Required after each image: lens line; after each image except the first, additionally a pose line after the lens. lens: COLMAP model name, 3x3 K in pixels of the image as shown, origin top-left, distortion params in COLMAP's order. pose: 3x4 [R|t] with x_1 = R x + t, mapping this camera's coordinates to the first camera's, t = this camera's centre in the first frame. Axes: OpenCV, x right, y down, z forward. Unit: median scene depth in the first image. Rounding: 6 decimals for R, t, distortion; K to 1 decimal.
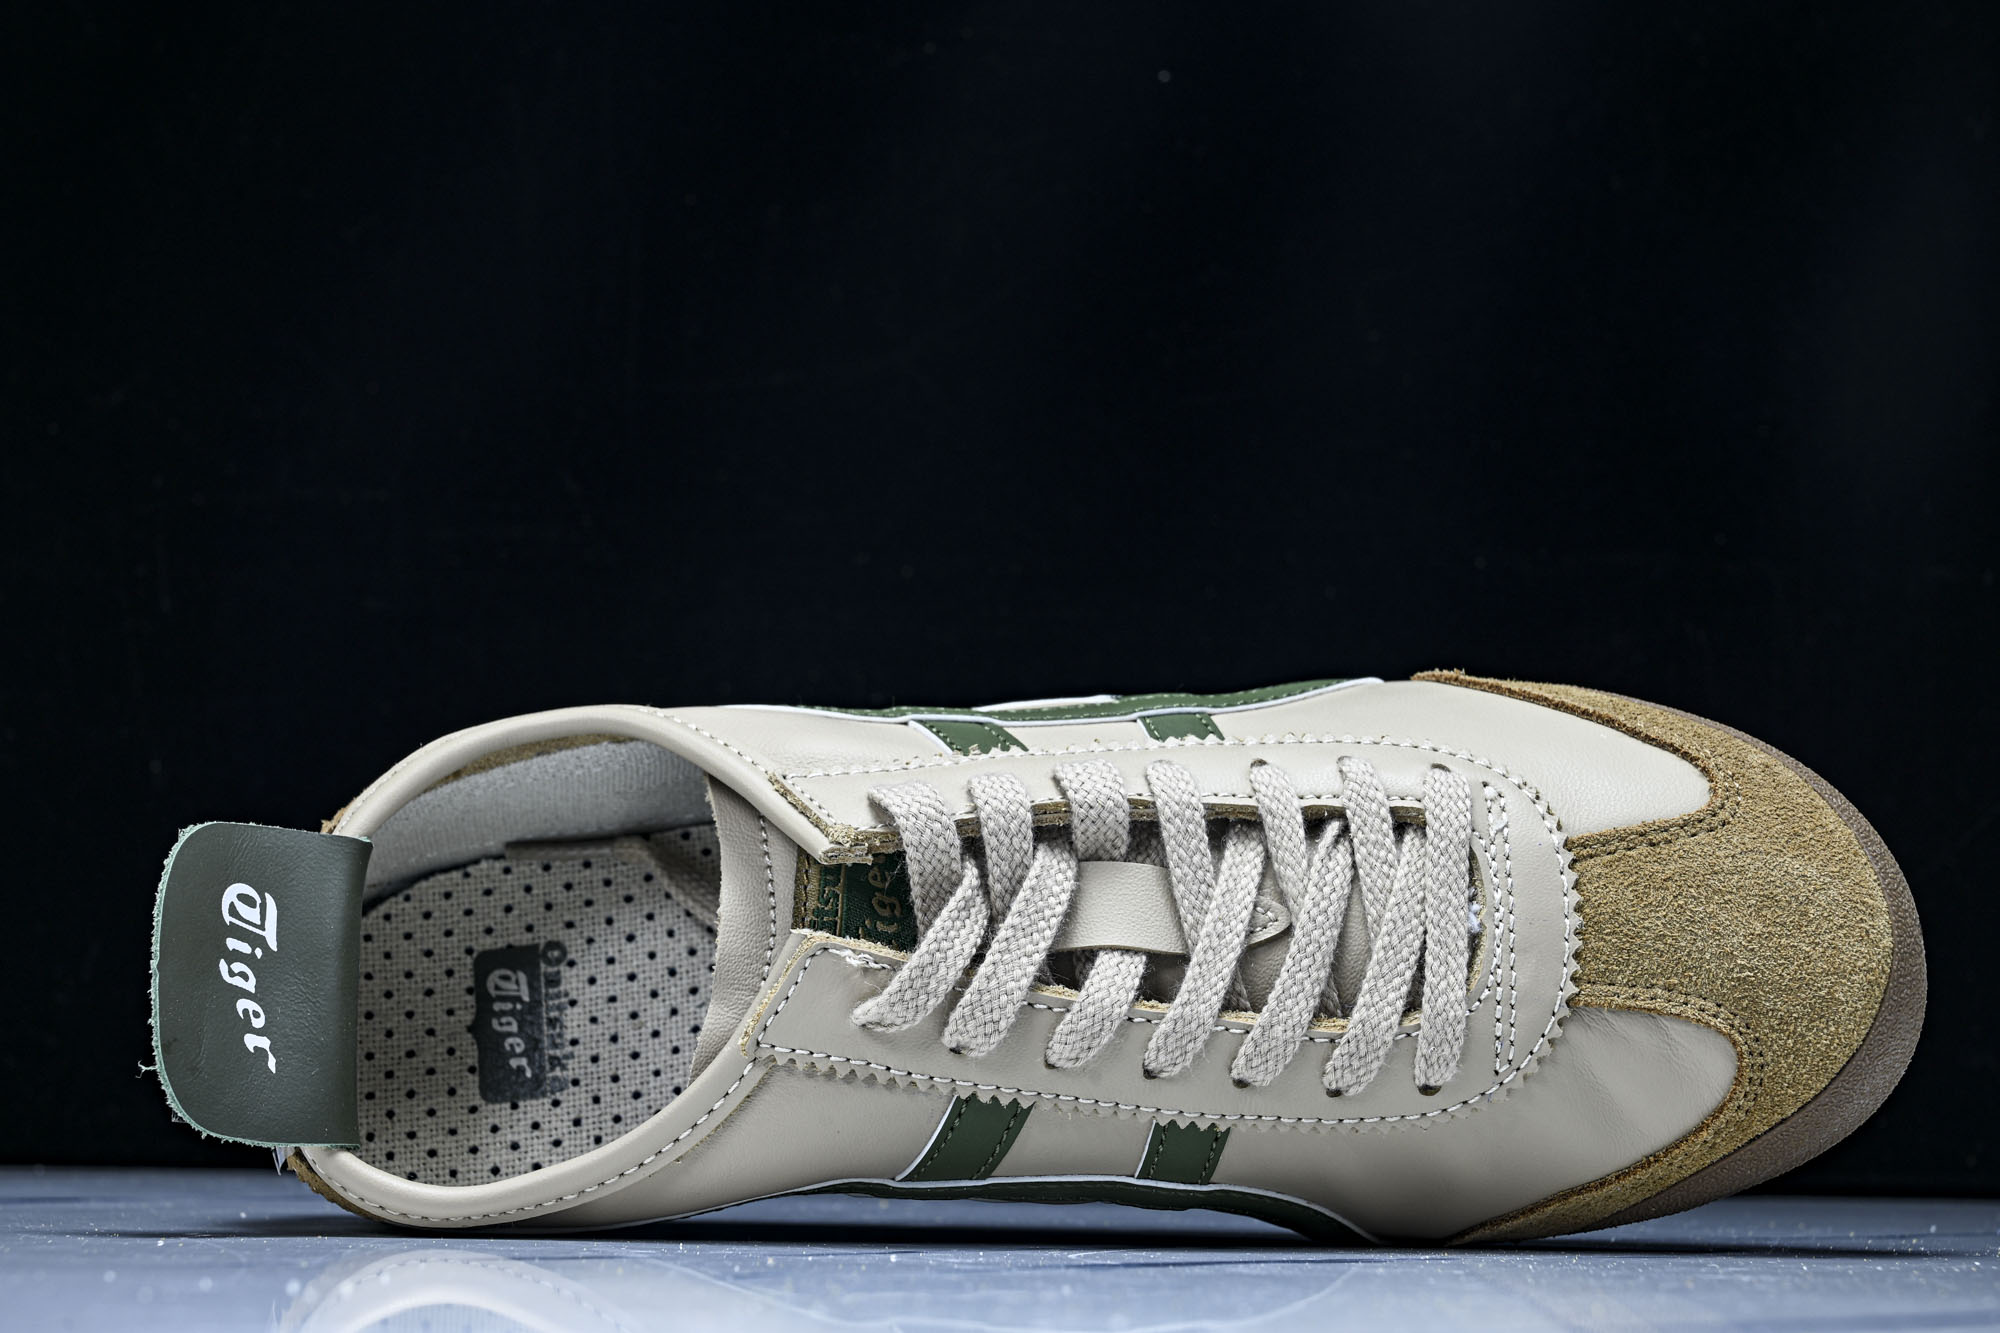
lens RADIAL K [[3517.5, 0, 1000.0], [0, 3517.5, 666.5], [0, 0, 1]] dist [0.187381, -1.011121]
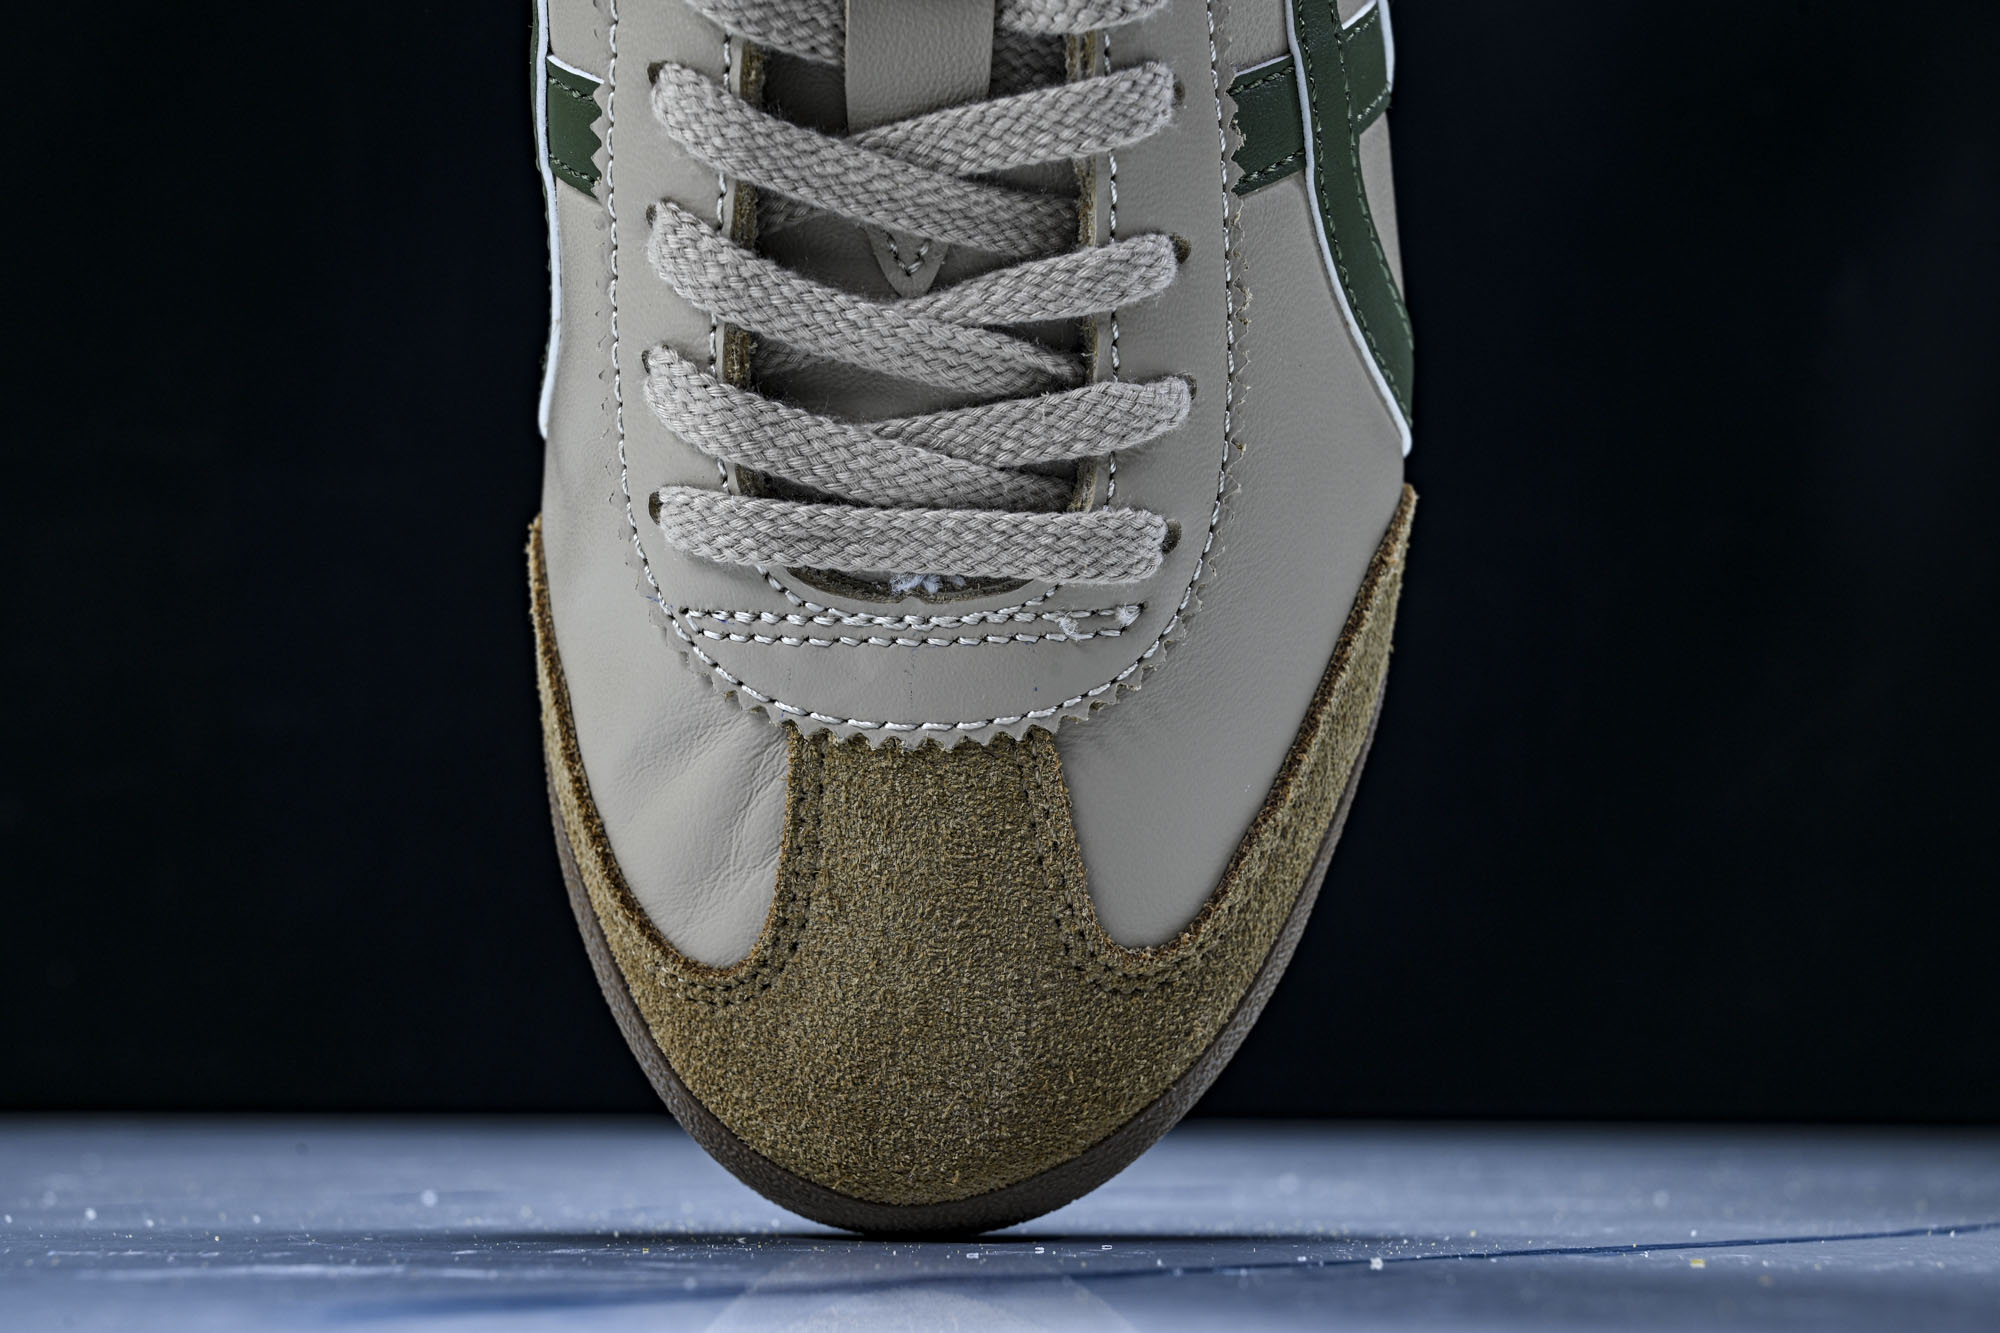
lens RADIAL K [[3517.5, 0, 1000.0], [0, 3517.5, 666.5], [0, 0, 1]] dist [0.187381, -1.011121]
pose [[0.023407, 0.986097, 0.164511, 0.040712], [-0.938383, -0.035084, 0.343812, -0.150709], [0.344804, -0.162422, 0.924516, 0.379057]]
